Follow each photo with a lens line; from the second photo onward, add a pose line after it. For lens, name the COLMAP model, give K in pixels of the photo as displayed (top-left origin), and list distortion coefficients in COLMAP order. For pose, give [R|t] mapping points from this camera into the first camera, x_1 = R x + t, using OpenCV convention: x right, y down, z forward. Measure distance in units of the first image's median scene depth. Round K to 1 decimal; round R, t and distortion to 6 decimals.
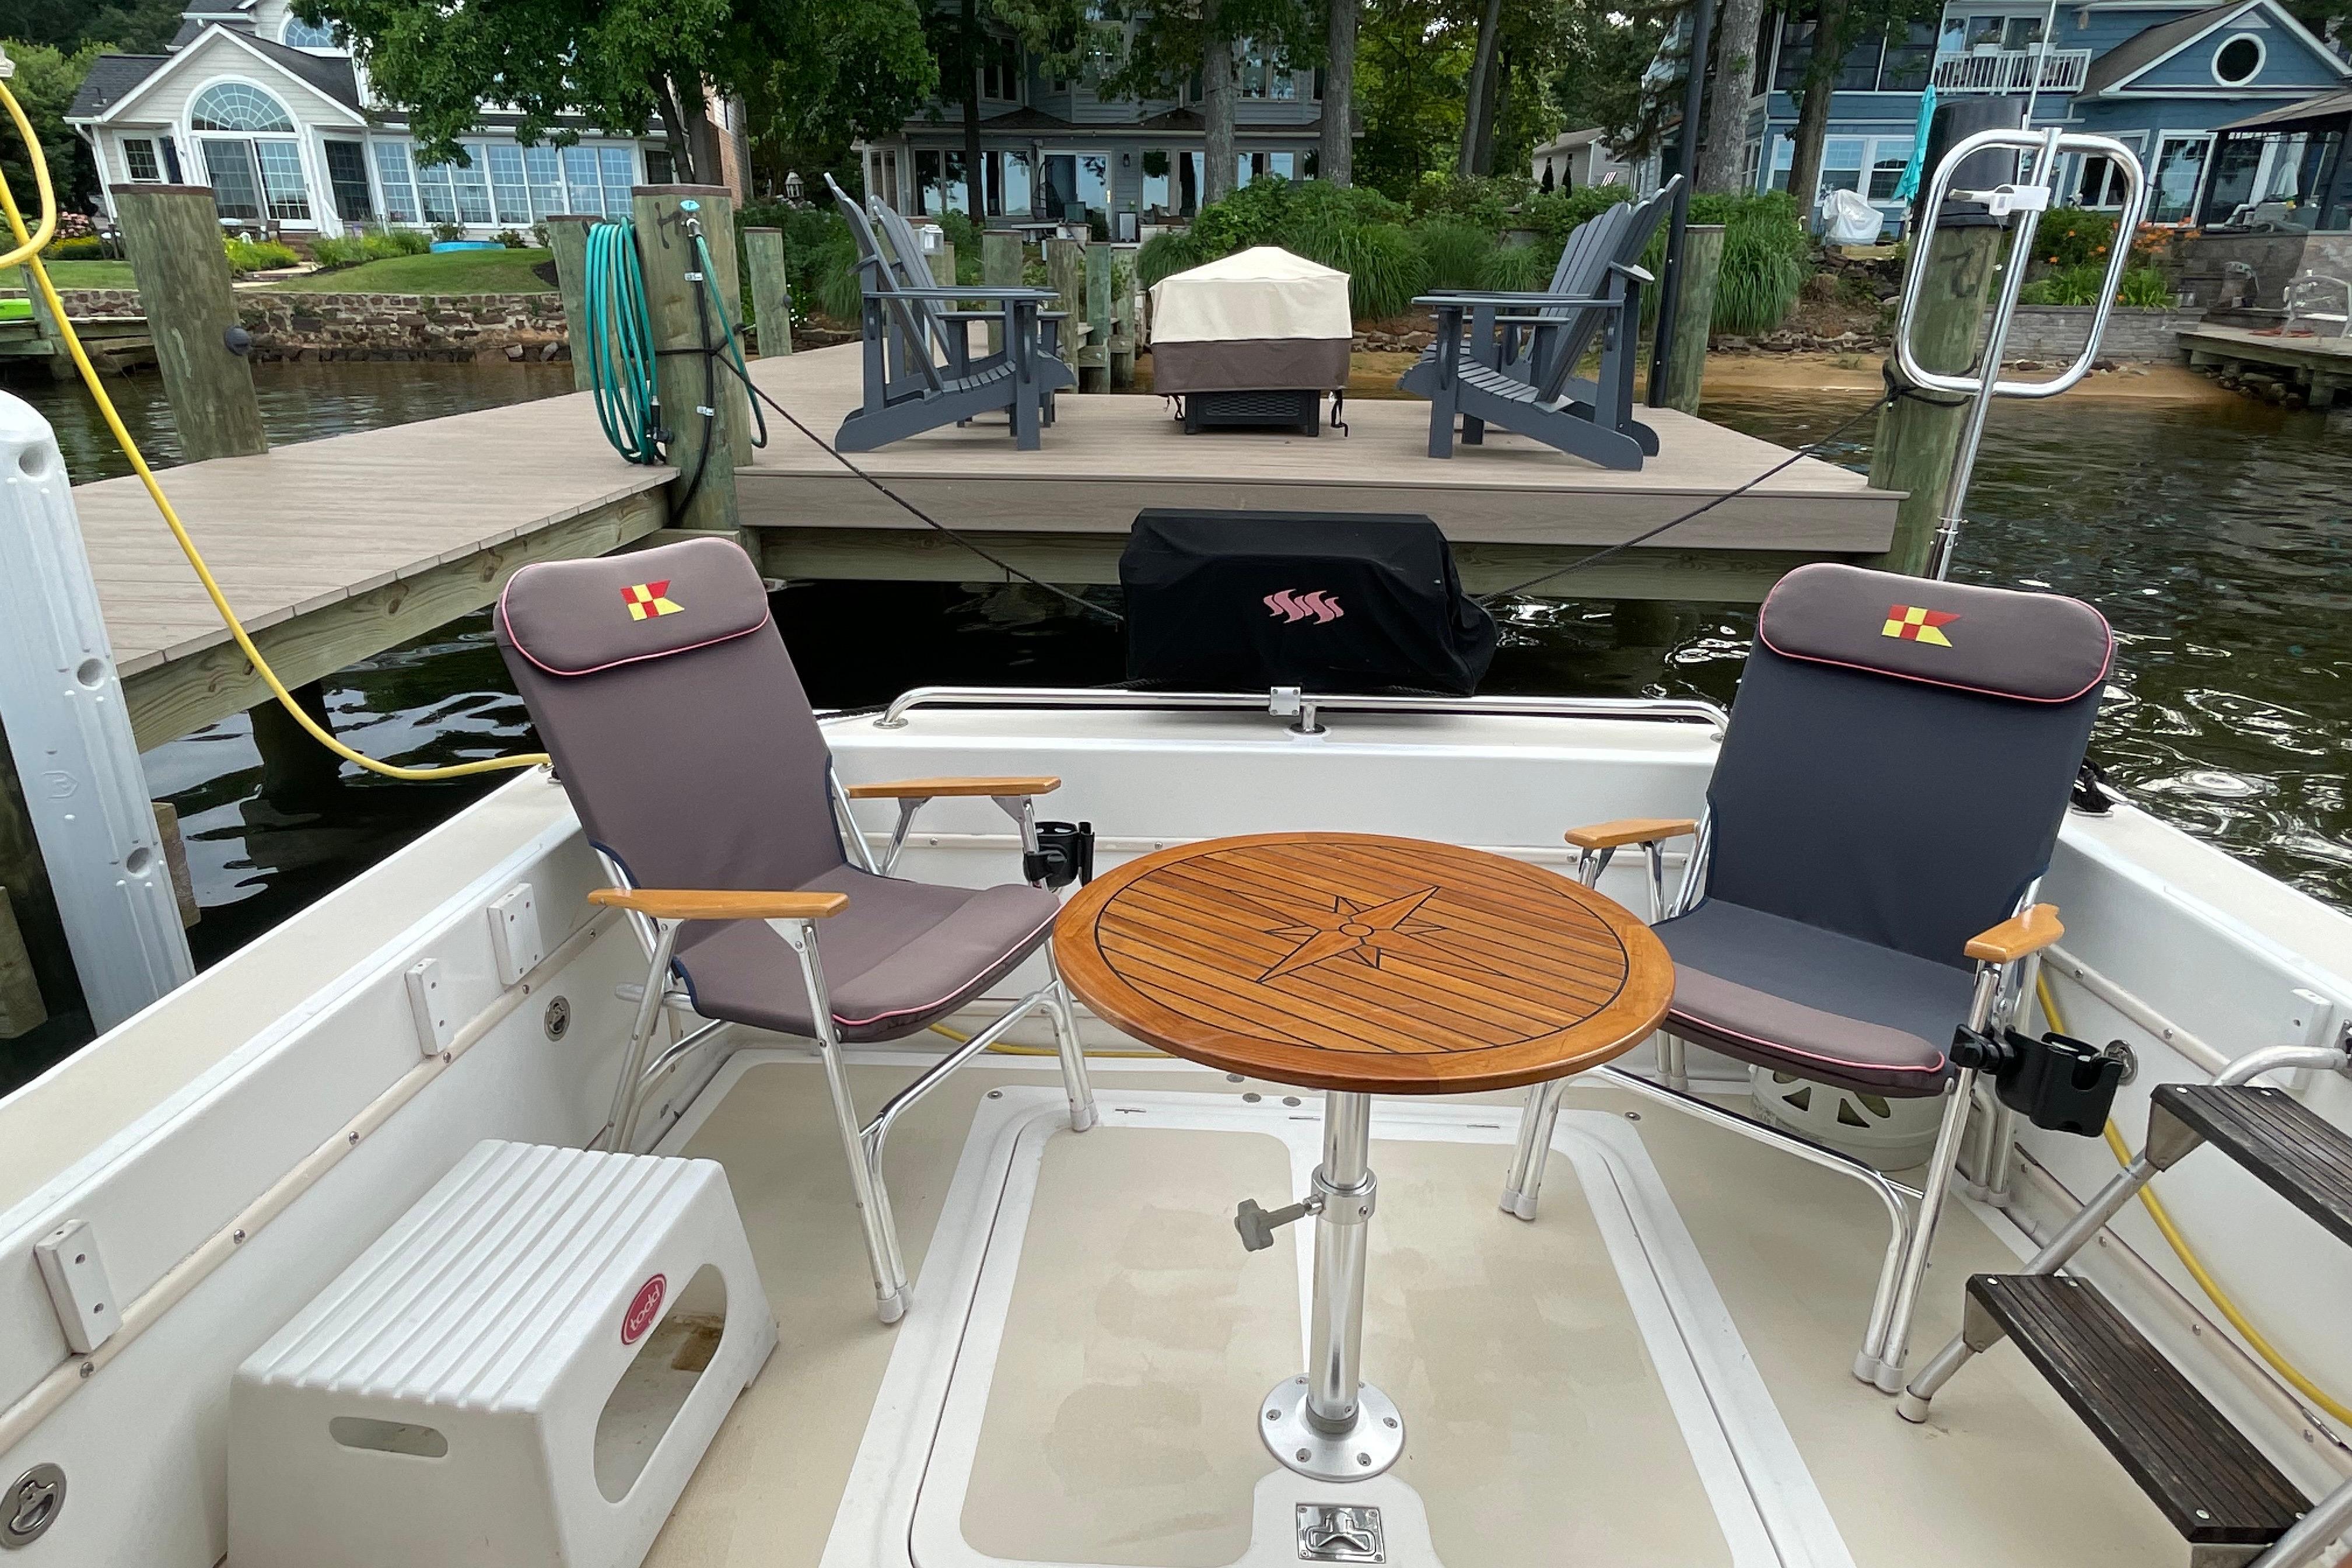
lens RADIAL K [[1376.7, 0, 1164.5], [0, 1376.7, 790.5], [0, 0, 1]] dist [0.002829, -0.001407]
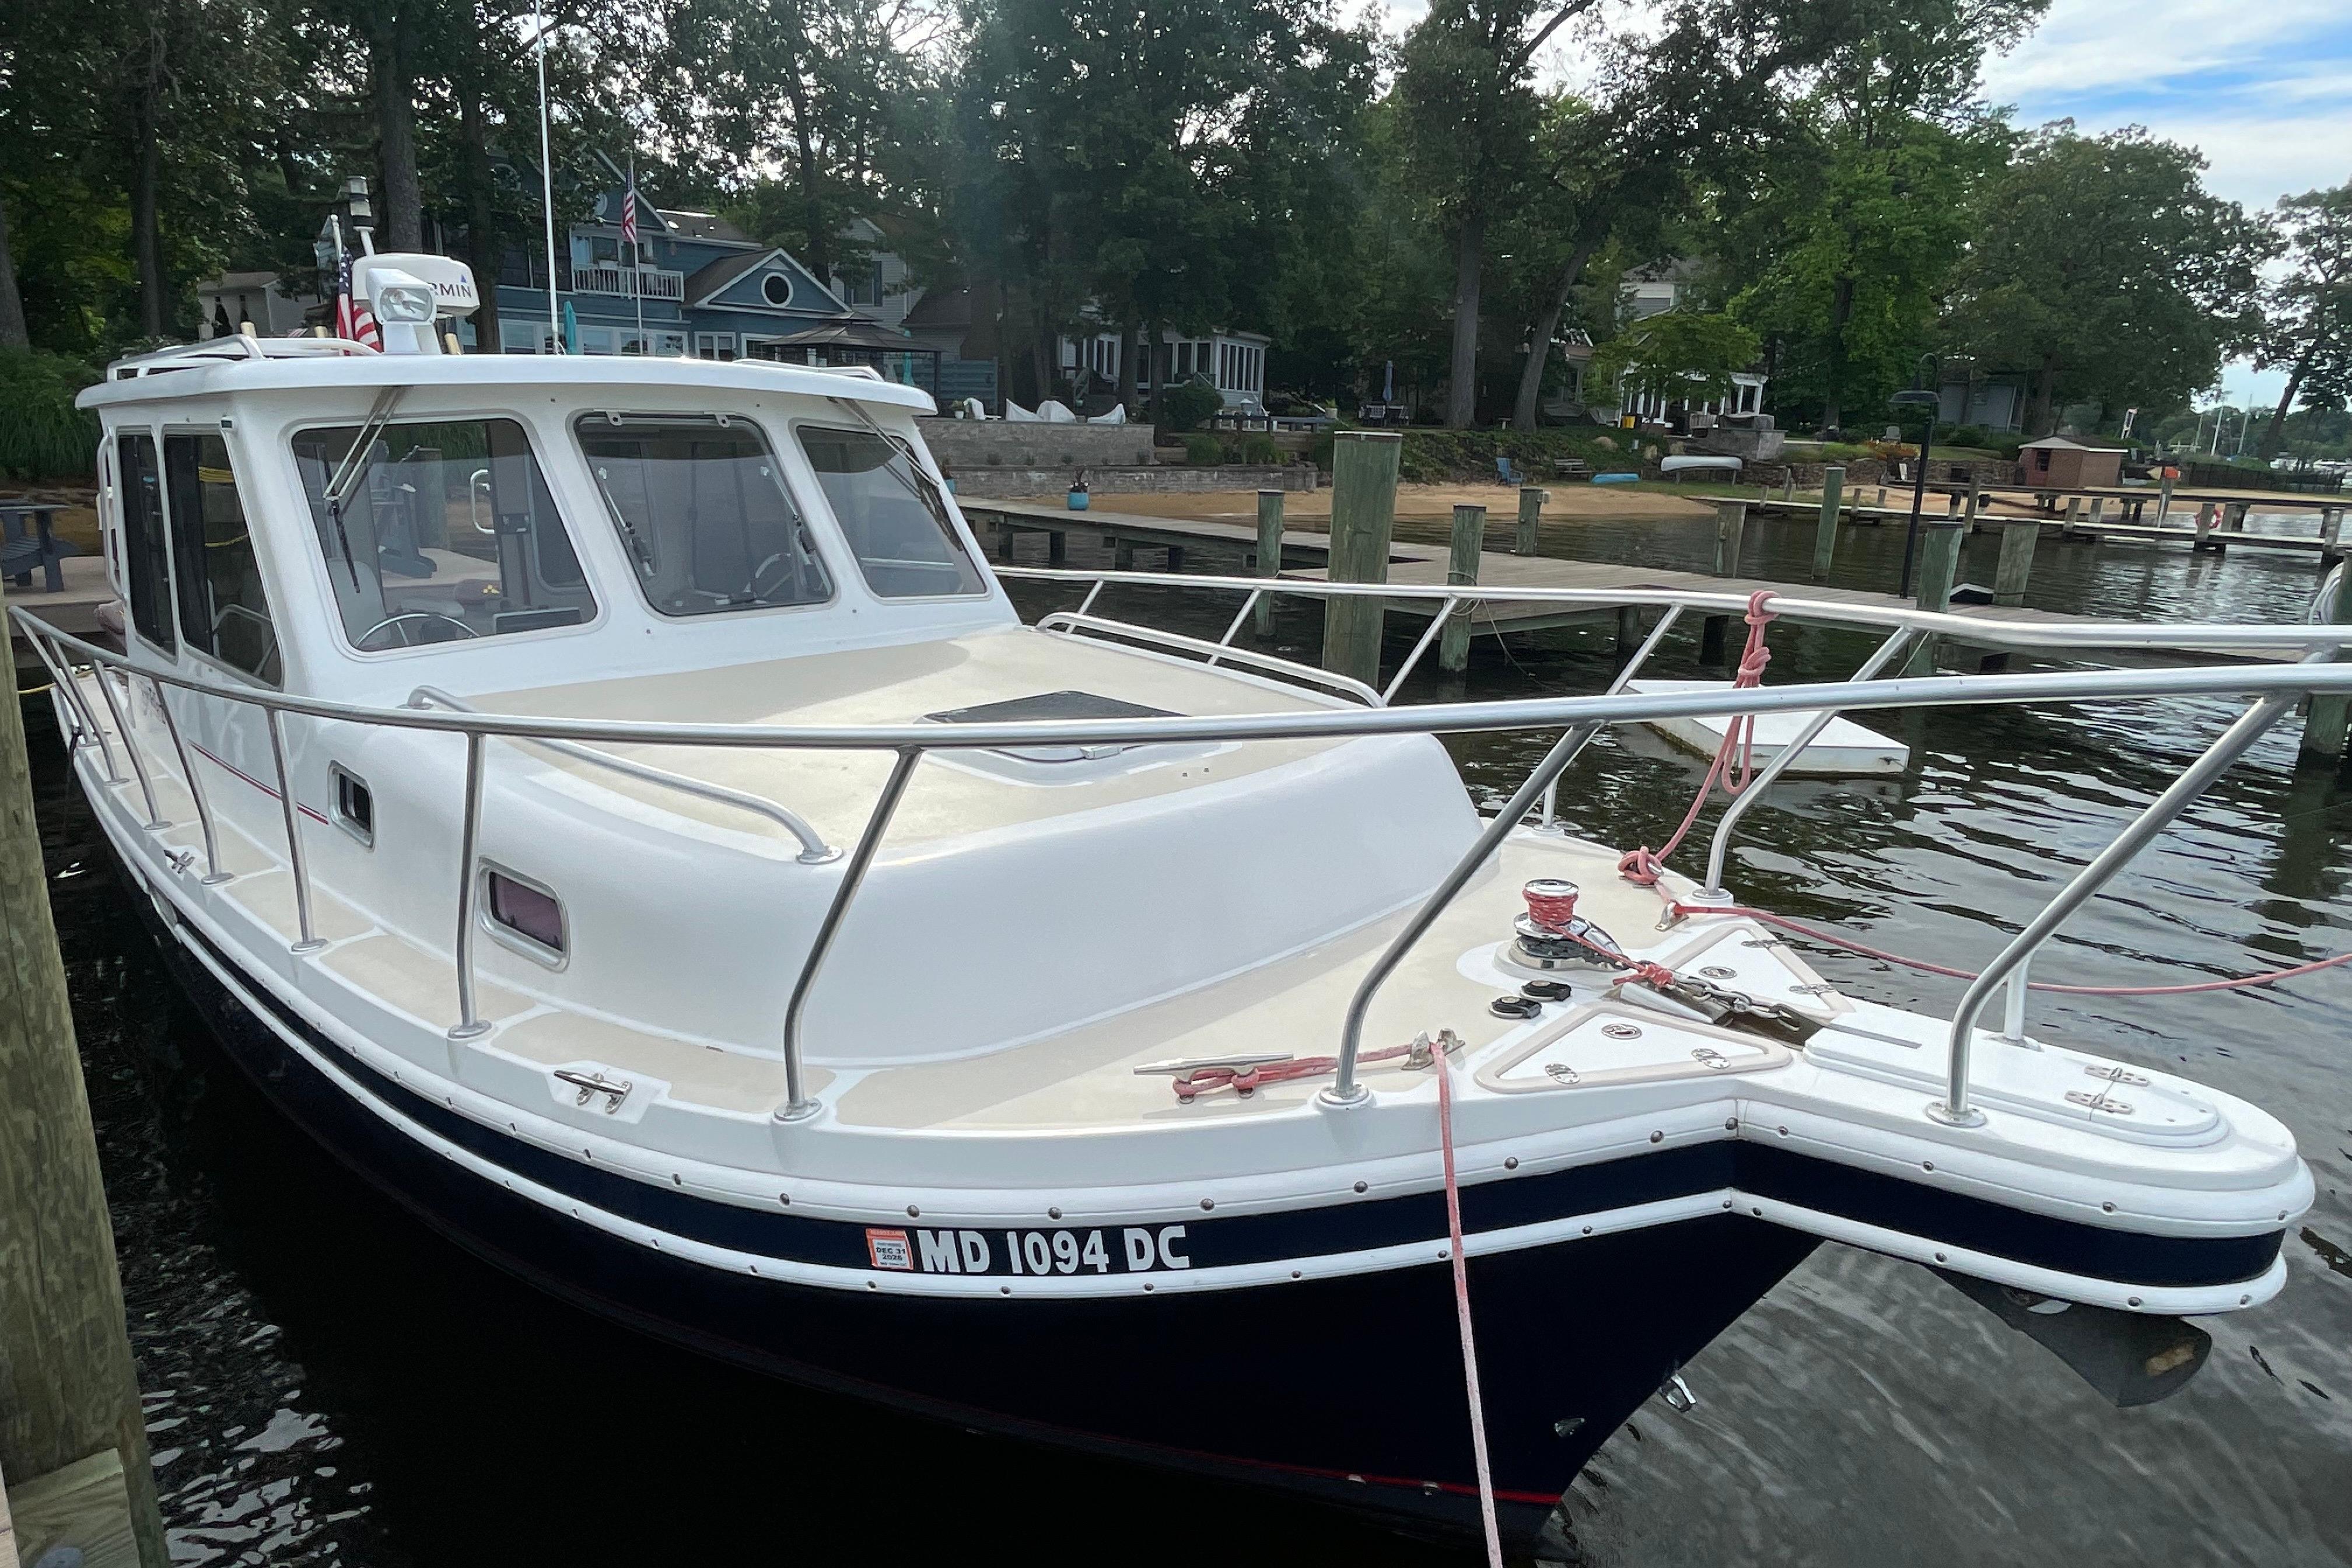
lens RADIAL K [[1376.7, 0, 1164.5], [0, 1376.7, 790.5], [0, 0, 1]] dist [0.002829, -0.001407]
pose [[0.672266, -0.181036, 0.717833, -0.486873], [0.243600, 0.969737, 0.016429, 0.331423], [-0.699083, 0.163819, 0.696022, -1.238076]]
